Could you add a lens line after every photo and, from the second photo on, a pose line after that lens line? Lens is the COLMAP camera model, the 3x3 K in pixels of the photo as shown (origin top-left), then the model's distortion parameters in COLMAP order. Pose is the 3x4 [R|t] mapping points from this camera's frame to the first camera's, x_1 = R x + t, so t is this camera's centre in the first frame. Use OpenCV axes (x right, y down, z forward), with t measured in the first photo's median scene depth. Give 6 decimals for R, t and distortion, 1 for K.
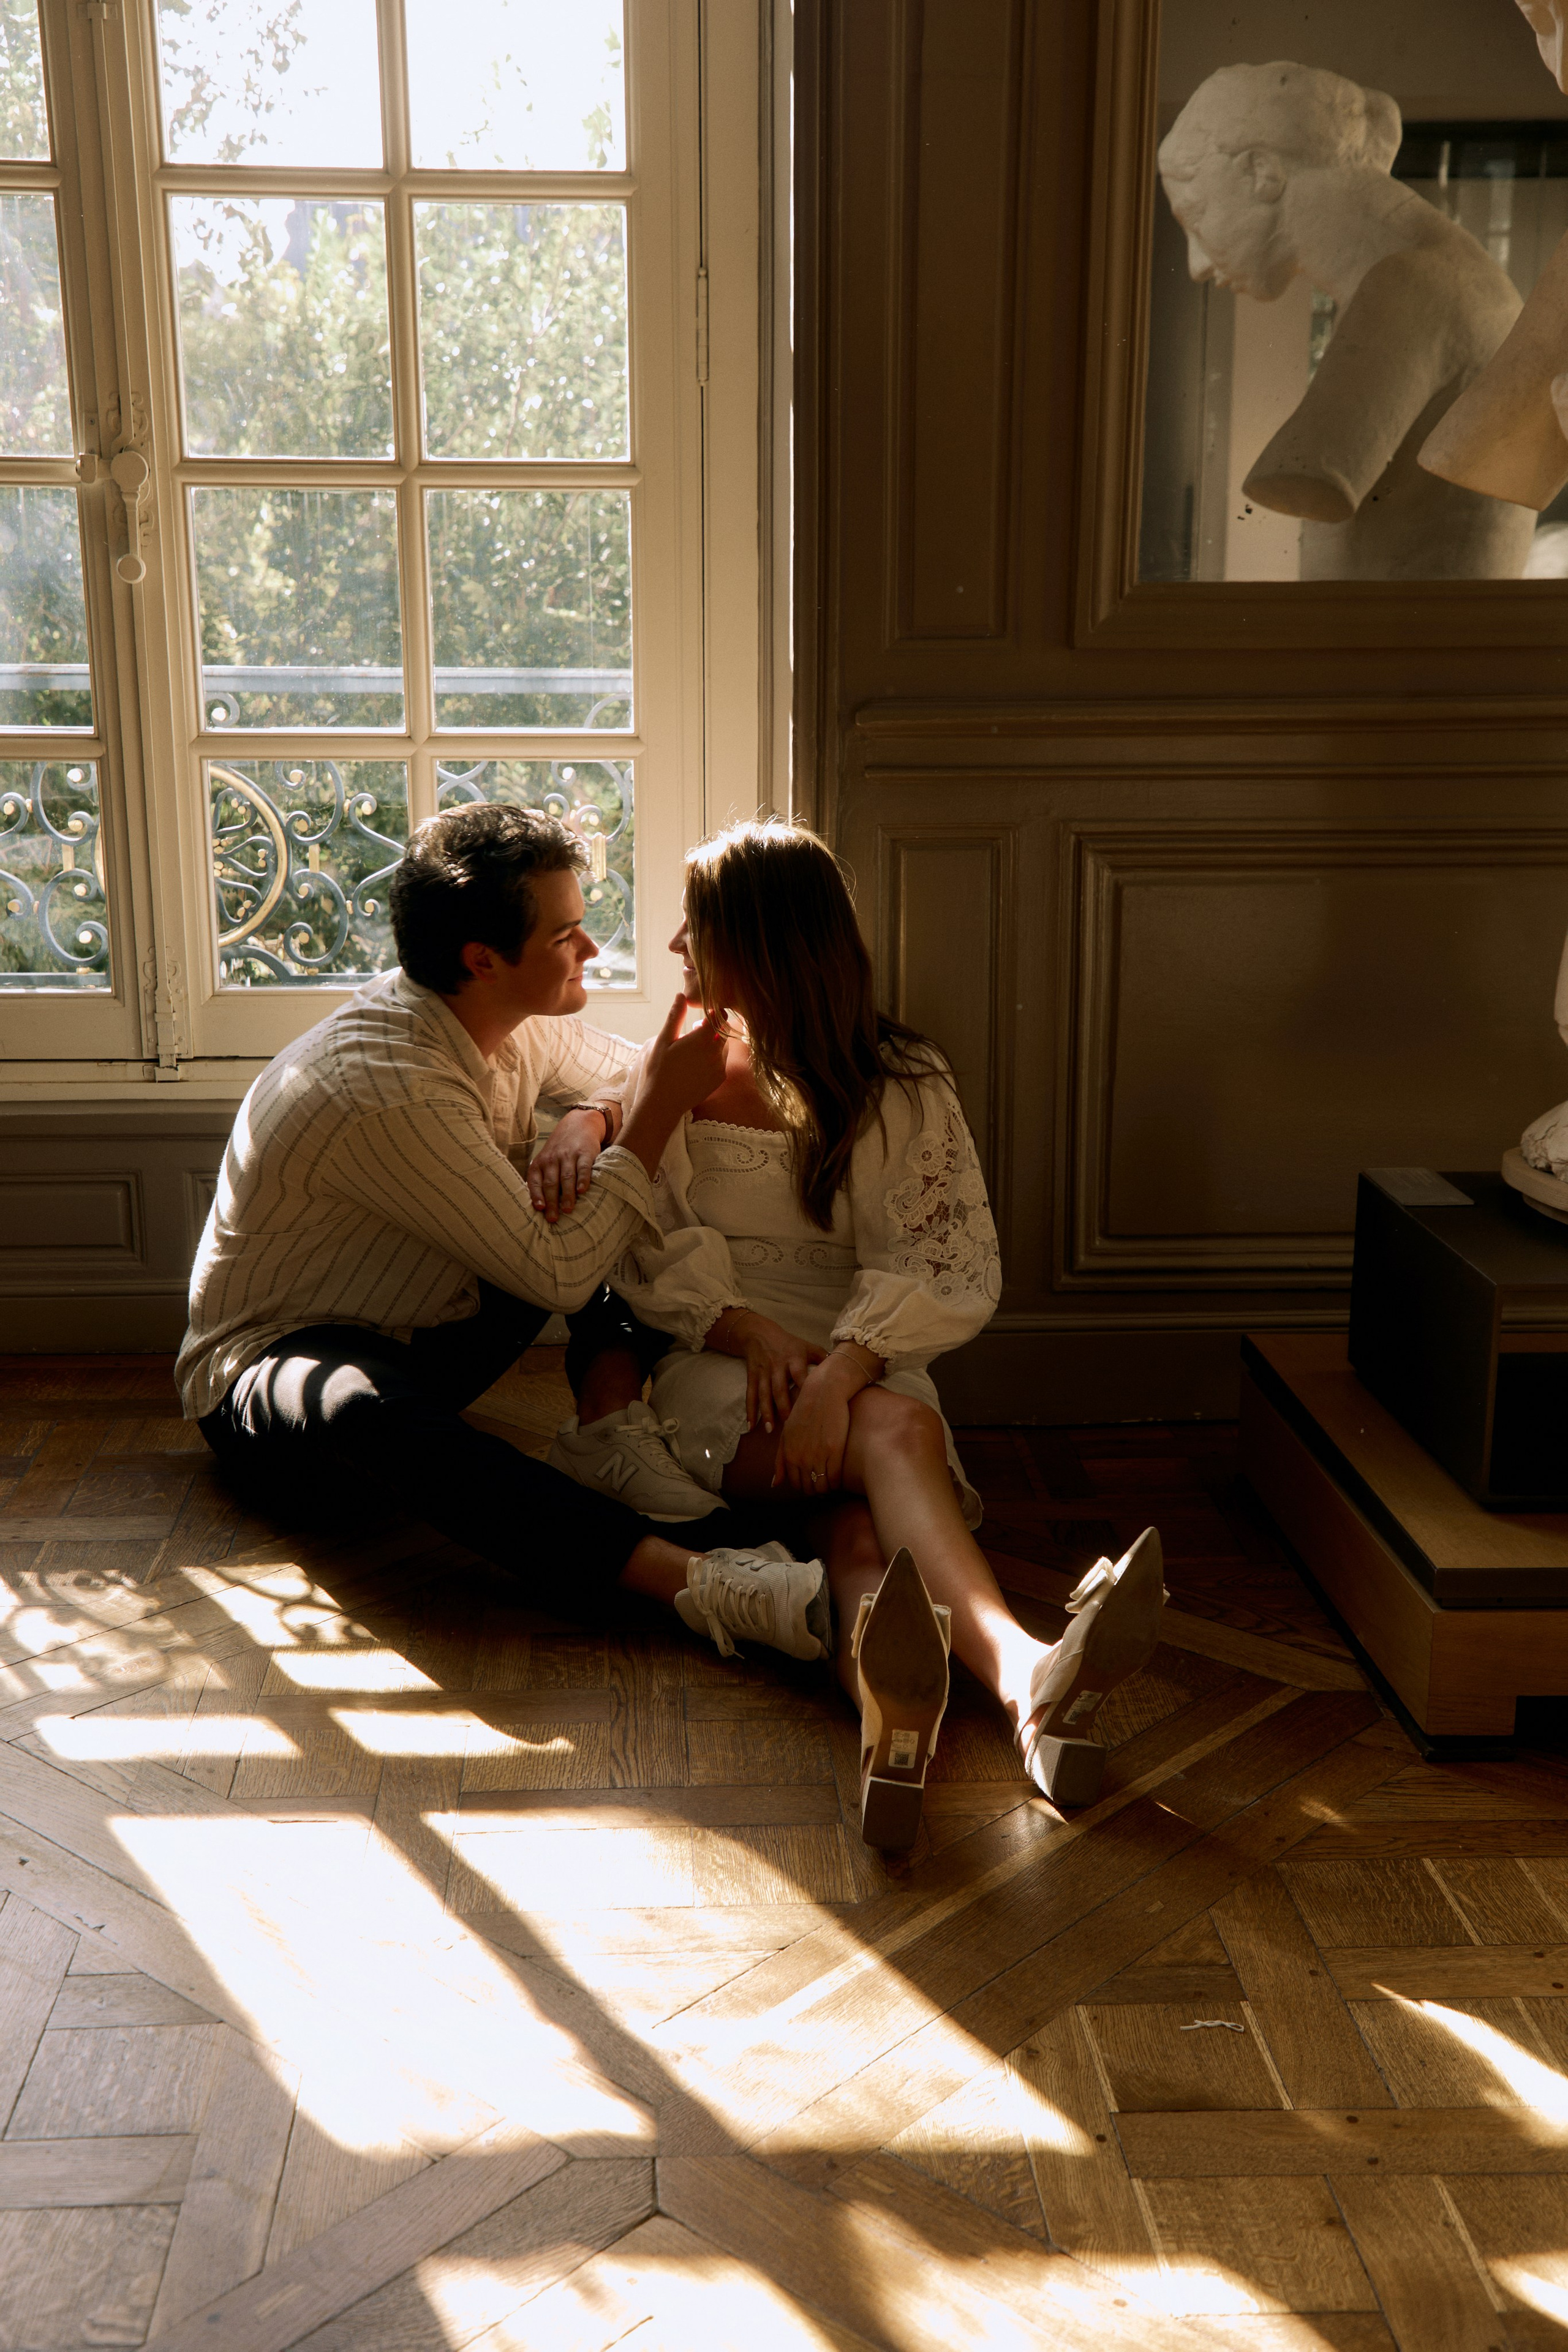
lens RADIAL K [[2725.9, 0, 784.0], [0, 2725.9, 1176.0], [0, 0, 1]] dist [0.142730, 0.020676]
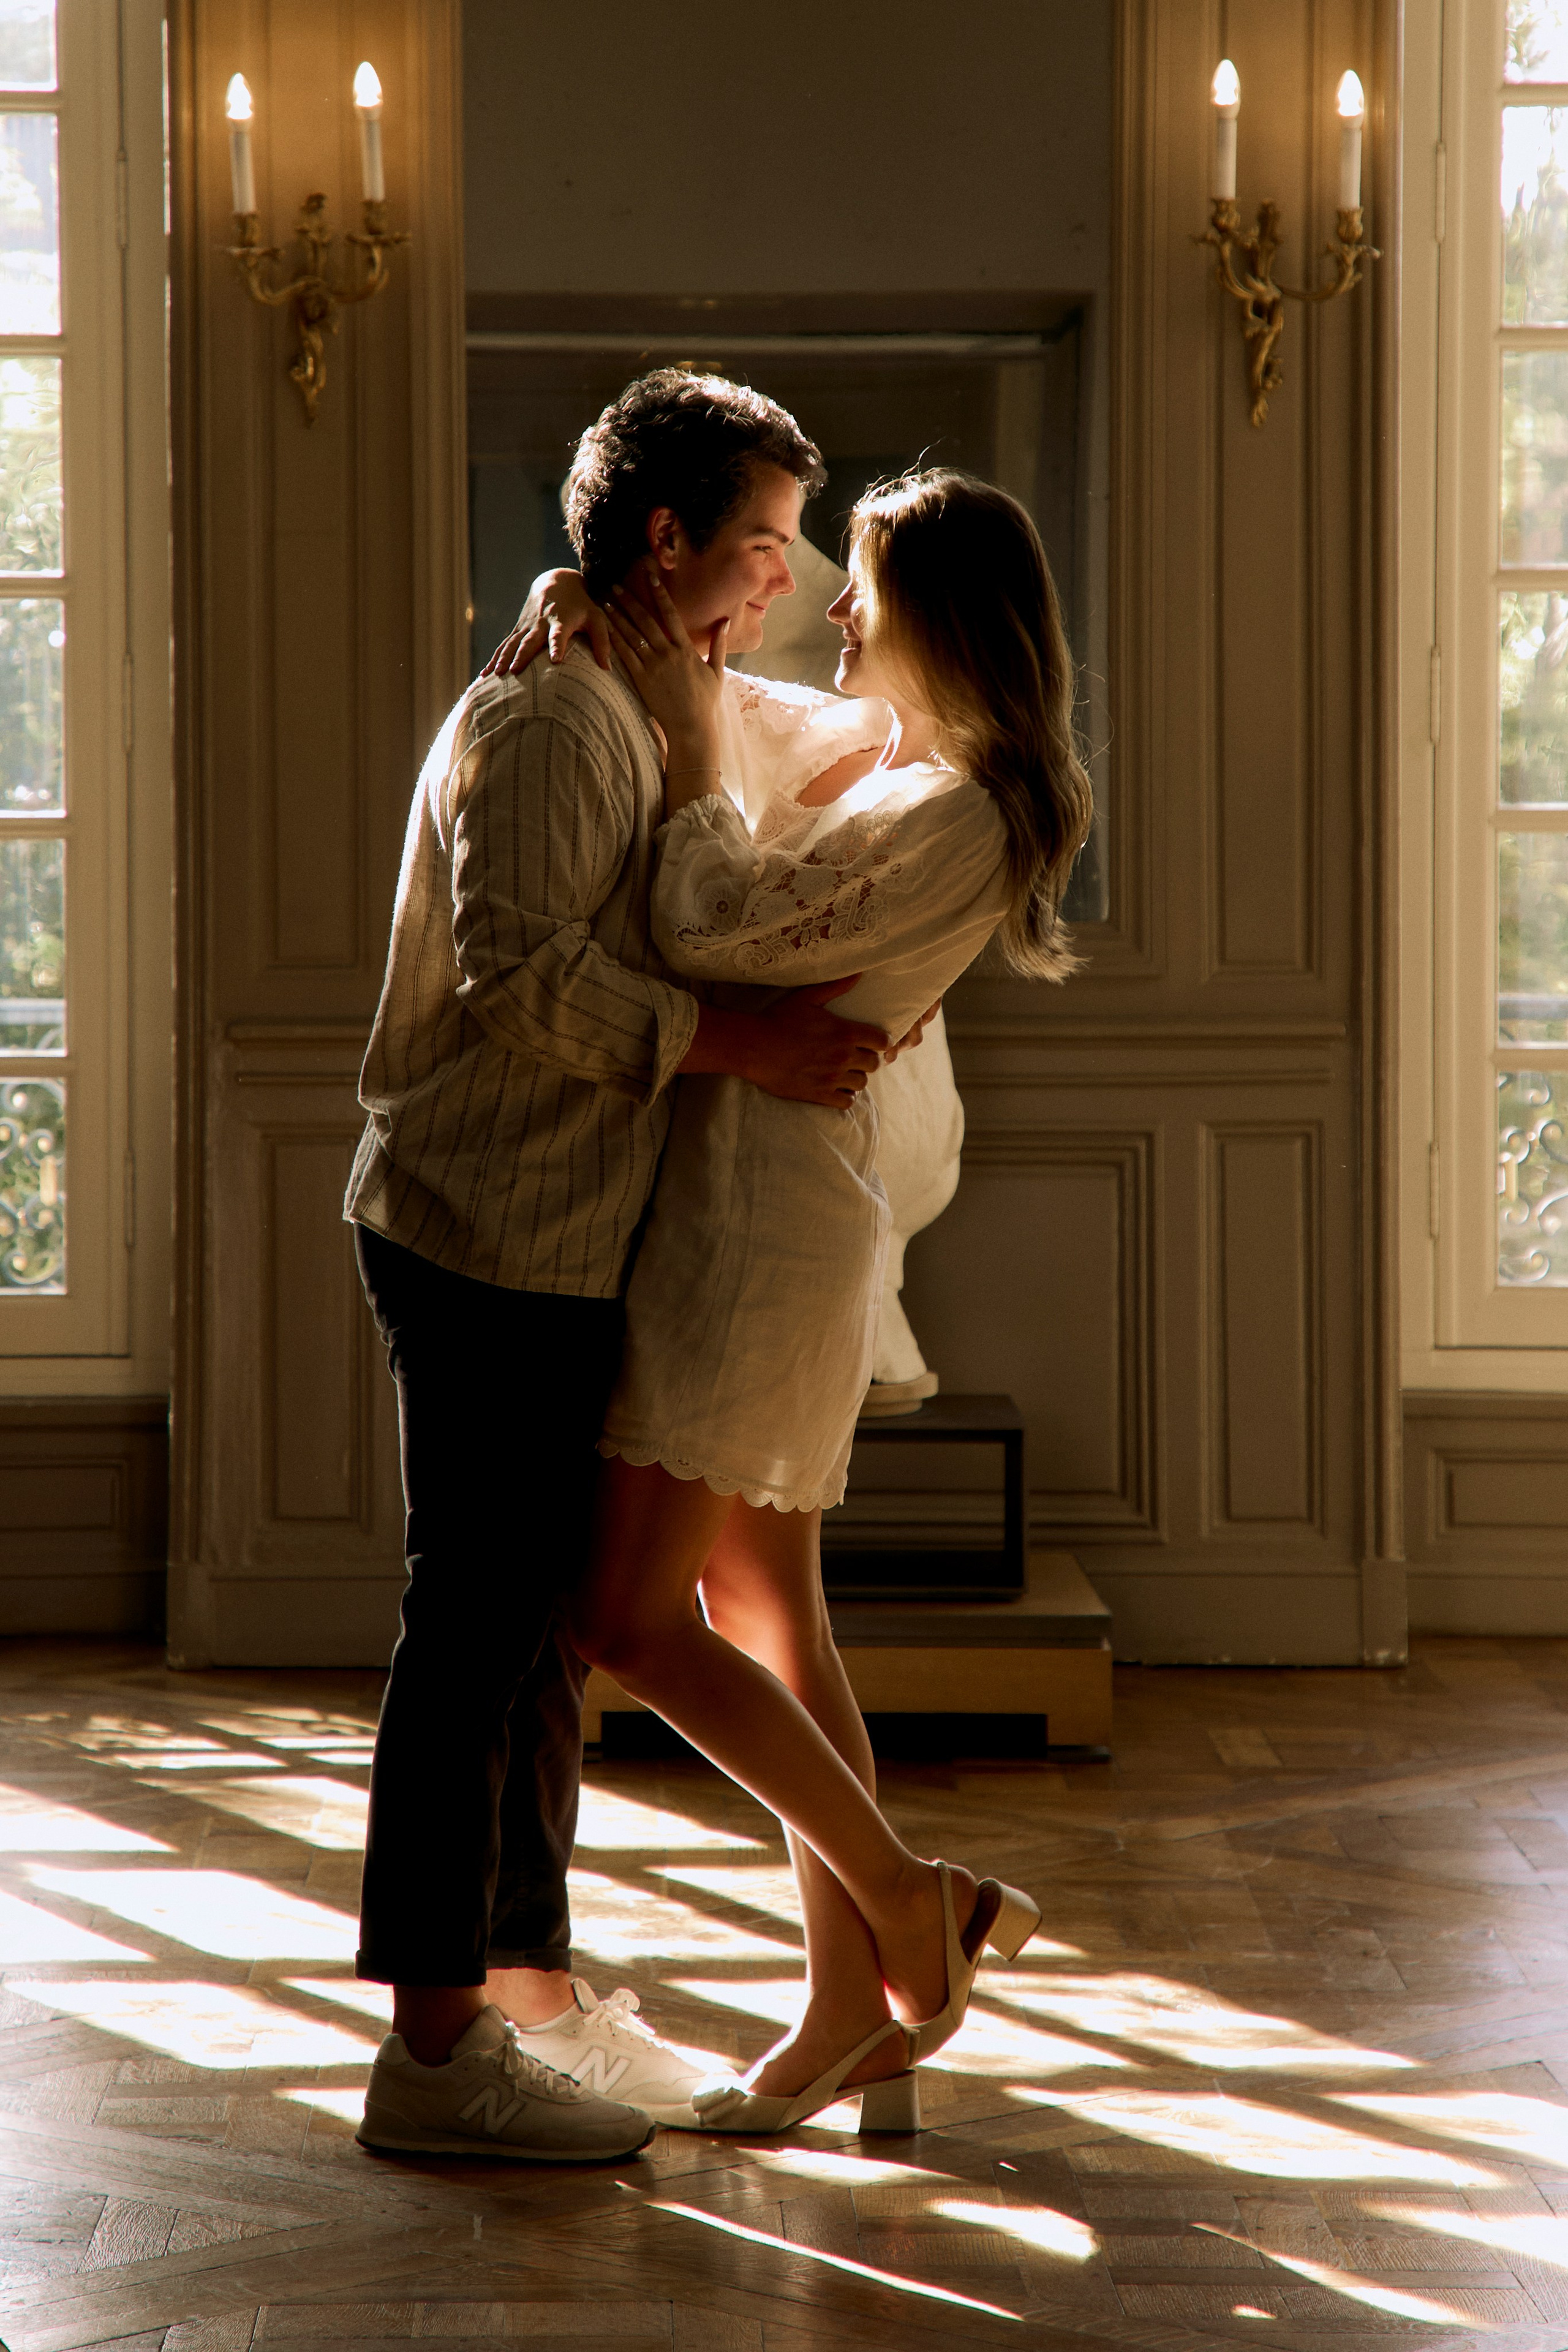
lens RADIAL K [[7411.1, 0, 784.0], [0, 7411.1, 1176.0], [0, 0, 1]] dist [0.099311, 0.603302]
pose [[0.997799, 0.001546, -0.066295, 0.518096], [-0.012974, 0.984958, -0.172307, 0.478448], [0.065031, 0.172788, 0.982810, -2.294758]]
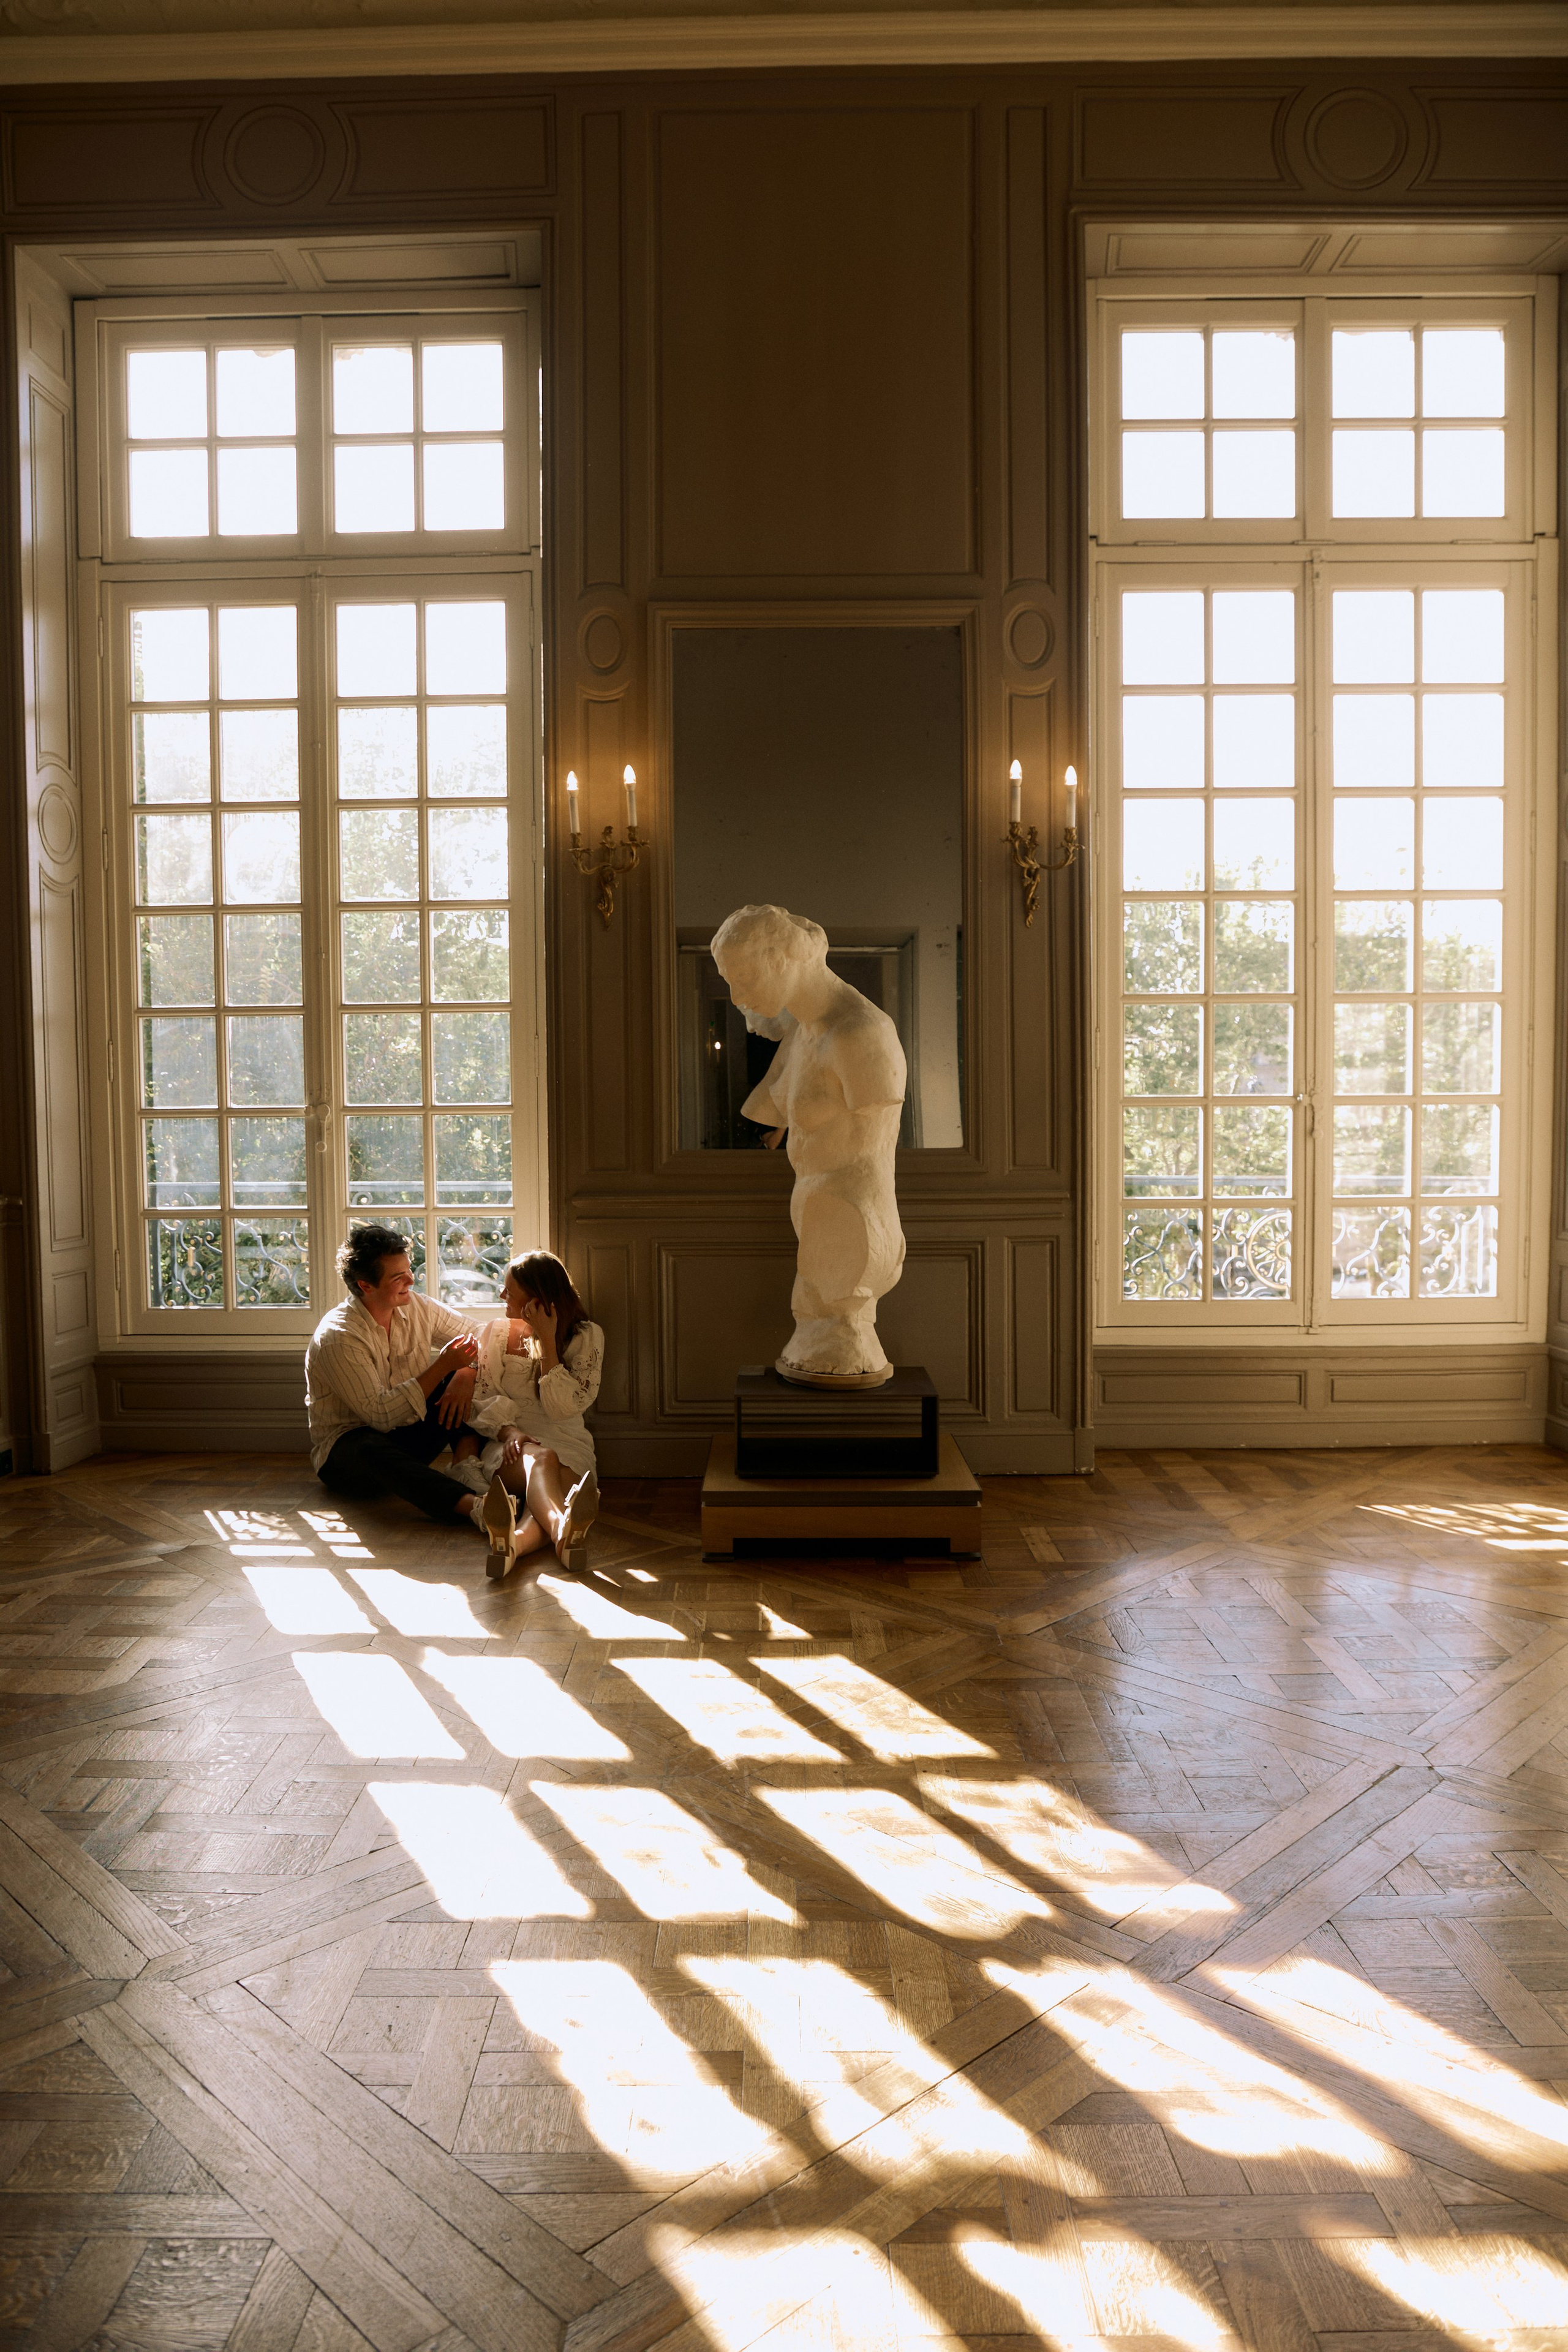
lens RADIAL K [[1781.3, 0, 784.0], [0, 1781.3, 1176.0], [0, 0, 1]] dist [-0.004681, -0.000285]
pose [[0.996595, -0.004424, -0.082328, 0.406137], [-0.010704, 0.983164, -0.182410, 0.134604], [0.081749, 0.182671, 0.979770, -0.739778]]
